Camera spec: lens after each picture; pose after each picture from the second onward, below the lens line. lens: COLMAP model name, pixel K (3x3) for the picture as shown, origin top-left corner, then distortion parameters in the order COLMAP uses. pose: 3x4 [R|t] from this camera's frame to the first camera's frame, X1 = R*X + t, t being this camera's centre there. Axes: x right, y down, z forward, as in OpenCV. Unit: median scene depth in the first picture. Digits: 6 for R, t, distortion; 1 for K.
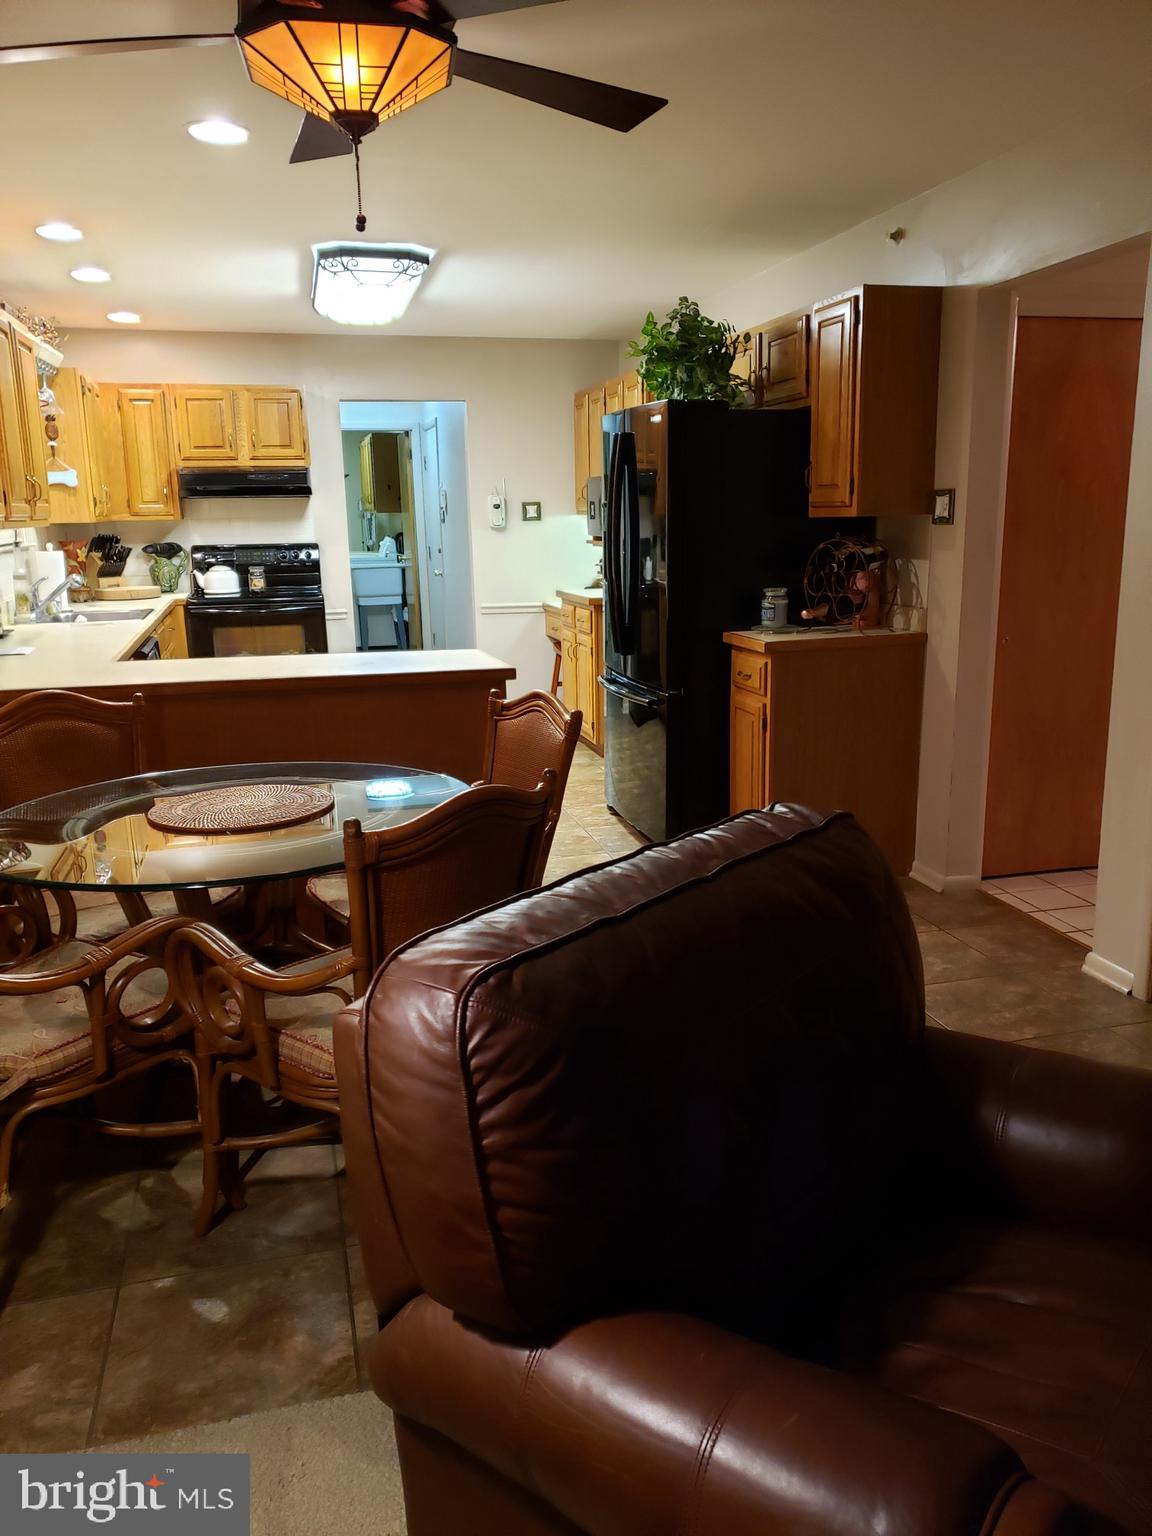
lens RADIAL K [[1204.0, 0, 589.5], [0, 1204.0, 773.7], [0, 0, 1]] dist [0.043596, -0.016330]
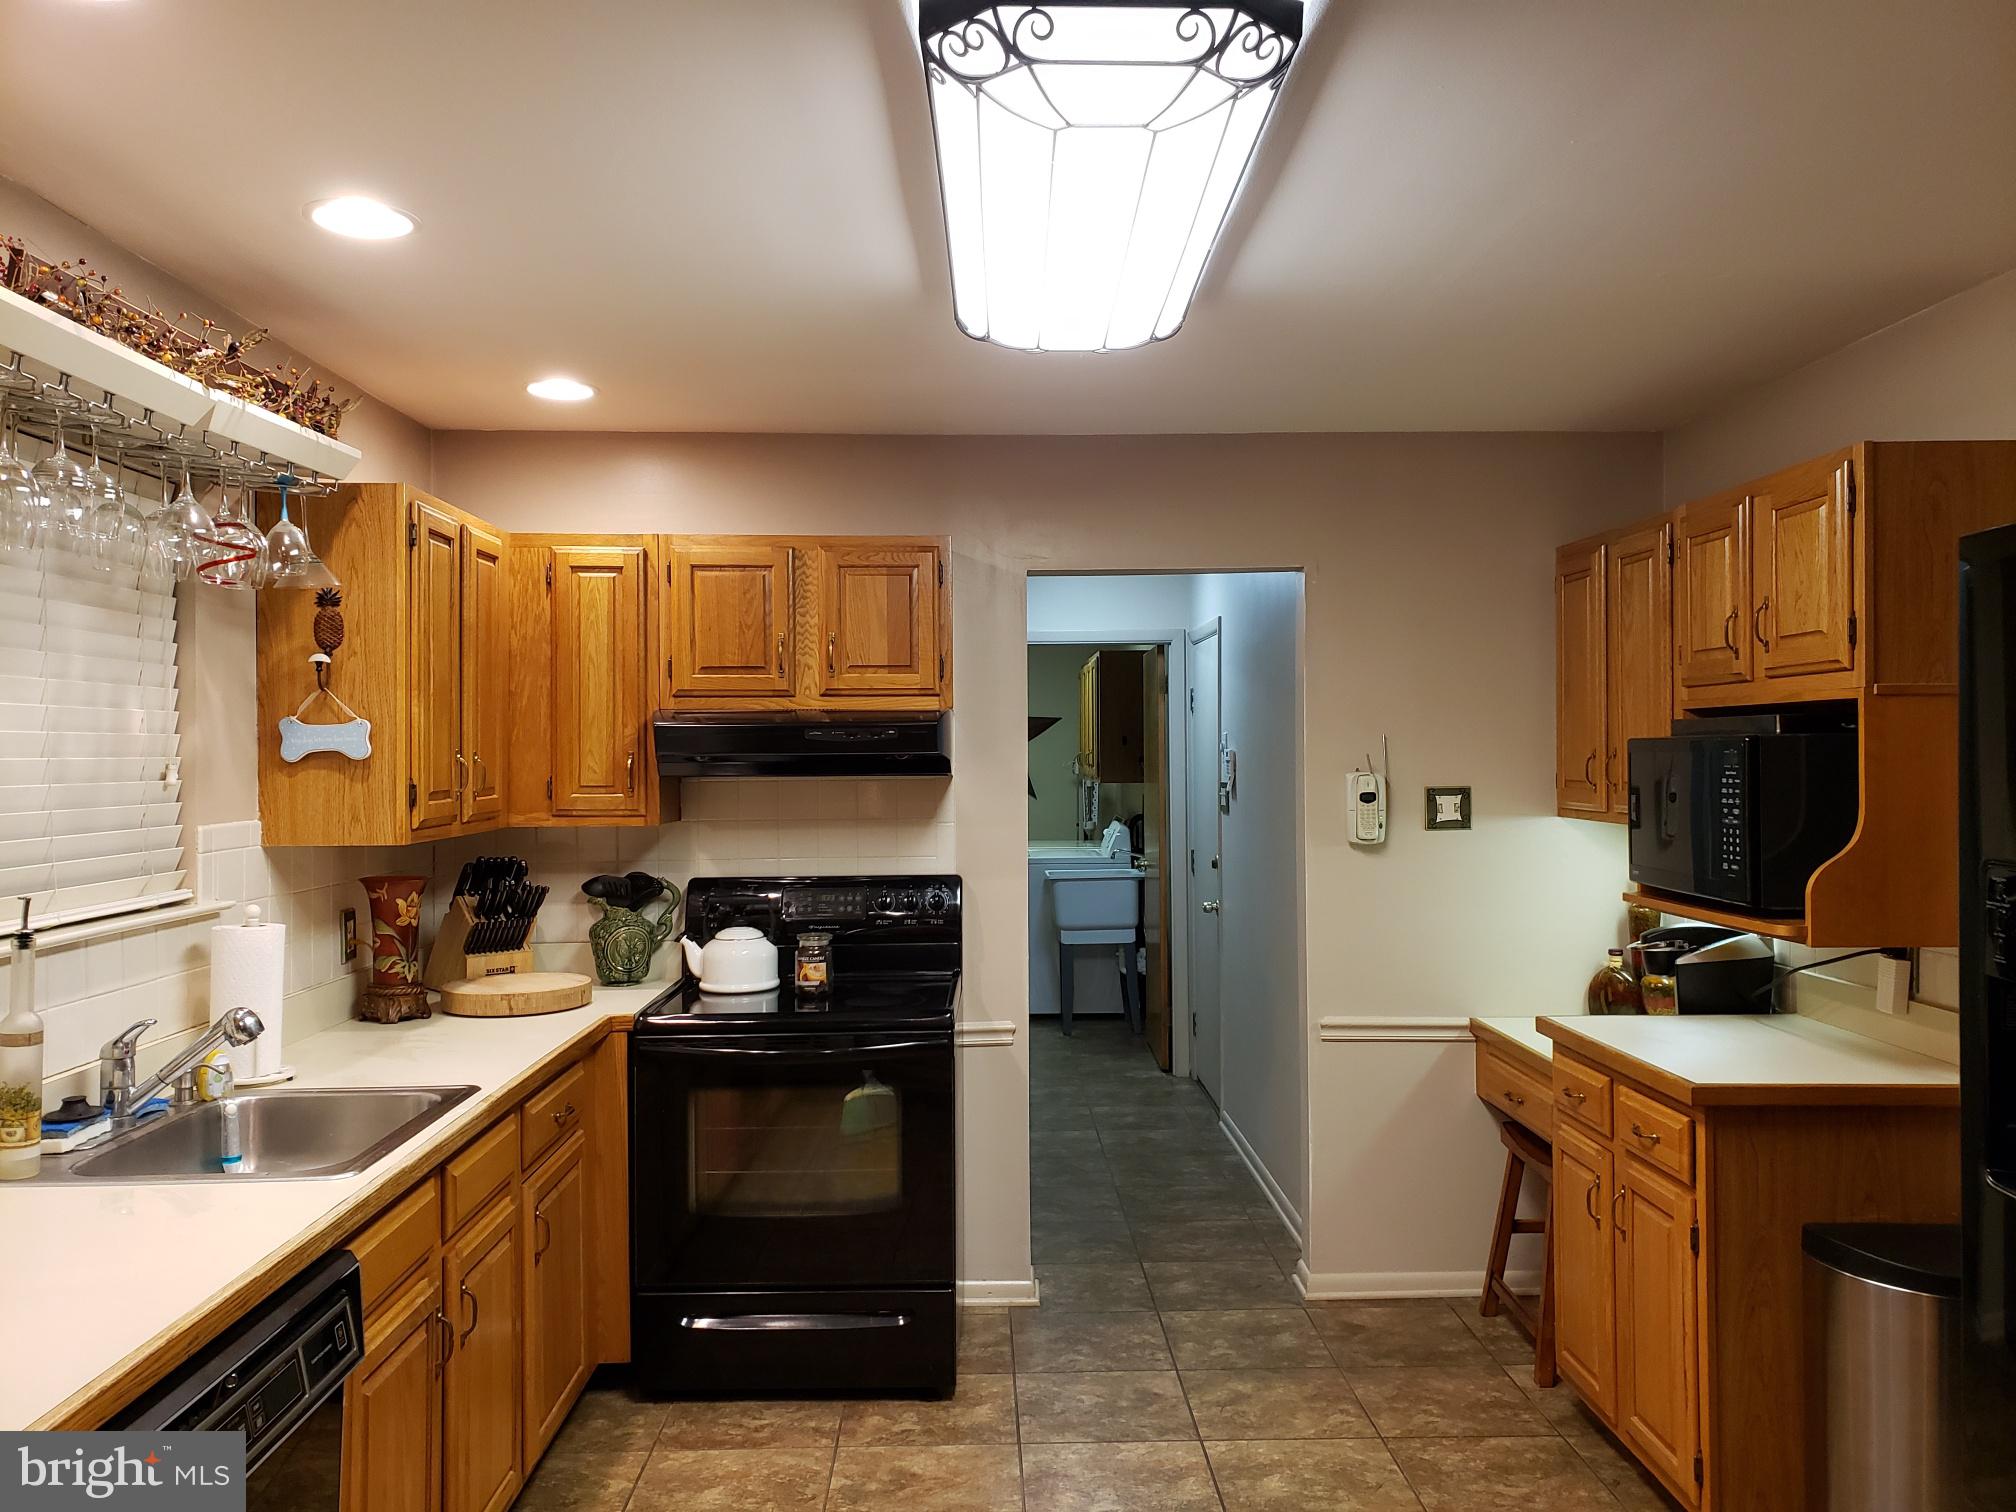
lens RADIAL K [[1580.3, 0, 1015.6], [0, 1580.3, 750.4], [0, 0, 1]] dist [0.043596, -0.016330]
pose [[0.974153, 0.008671, -0.225722, -0.112623], [-0.057760, 0.975605, -0.211798, -0.172982], [0.218379, 0.219362, 0.950890, 0.672241]]
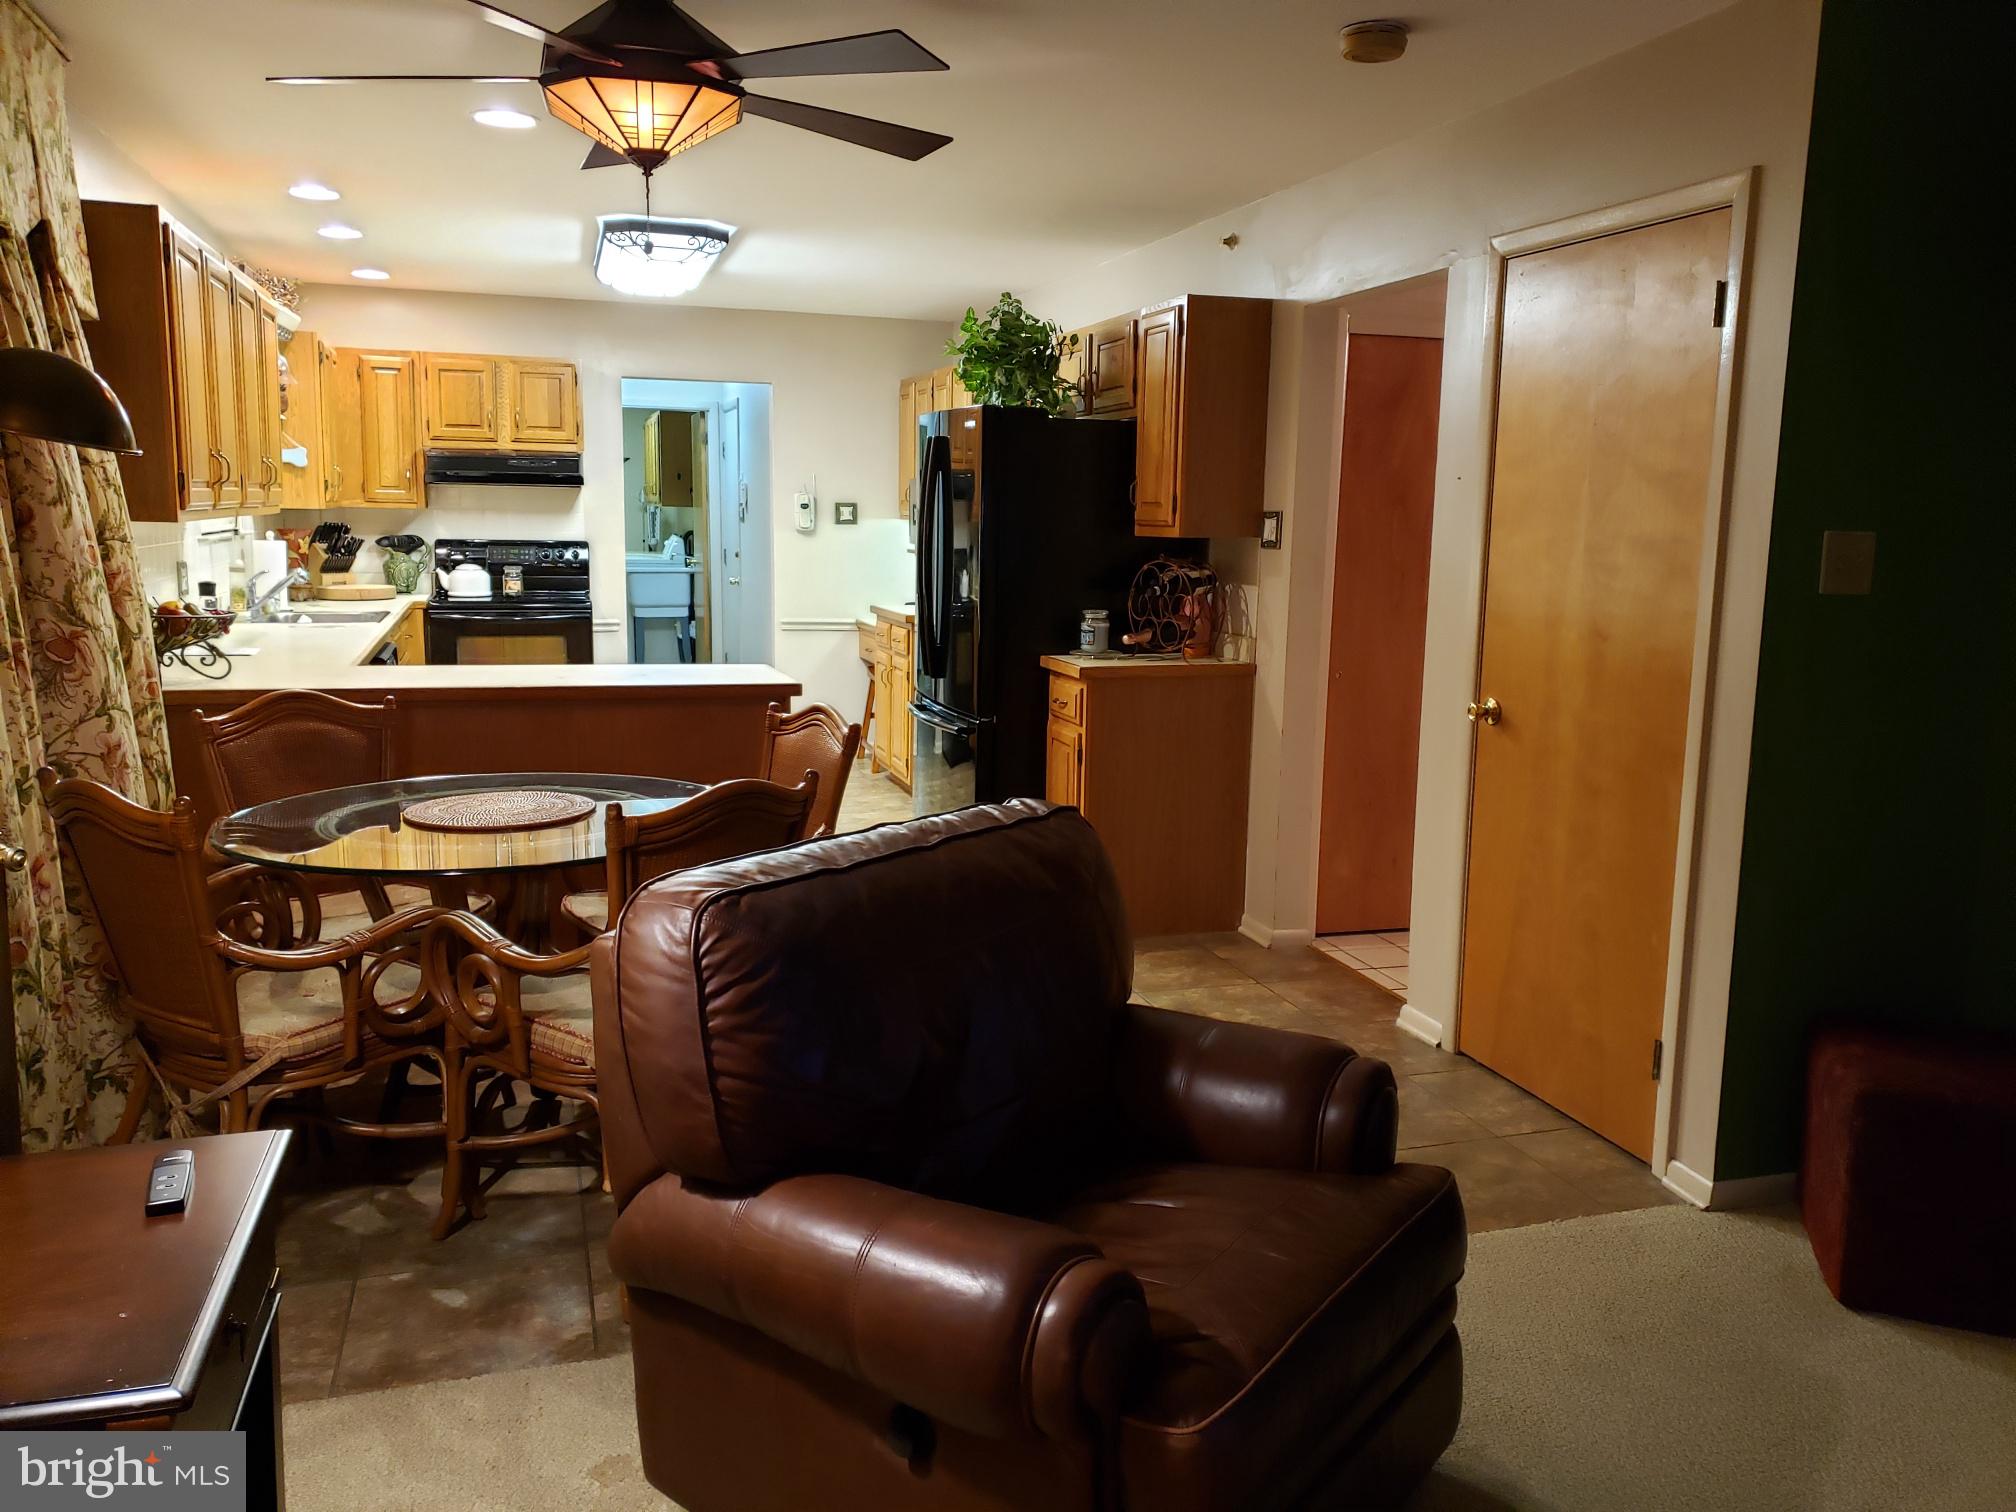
lens RADIAL K [[1580.3, 0, 1021.6], [0, 1580.3, 733.0], [0, 0, 1]] dist [0.043596, -0.016330]
pose [[0.998161, 0.029370, 0.053037, 0.033545], [-0.025309, 0.996811, -0.075680, 0.028013], [-0.055091, 0.074198, 0.995721, -0.163434]]
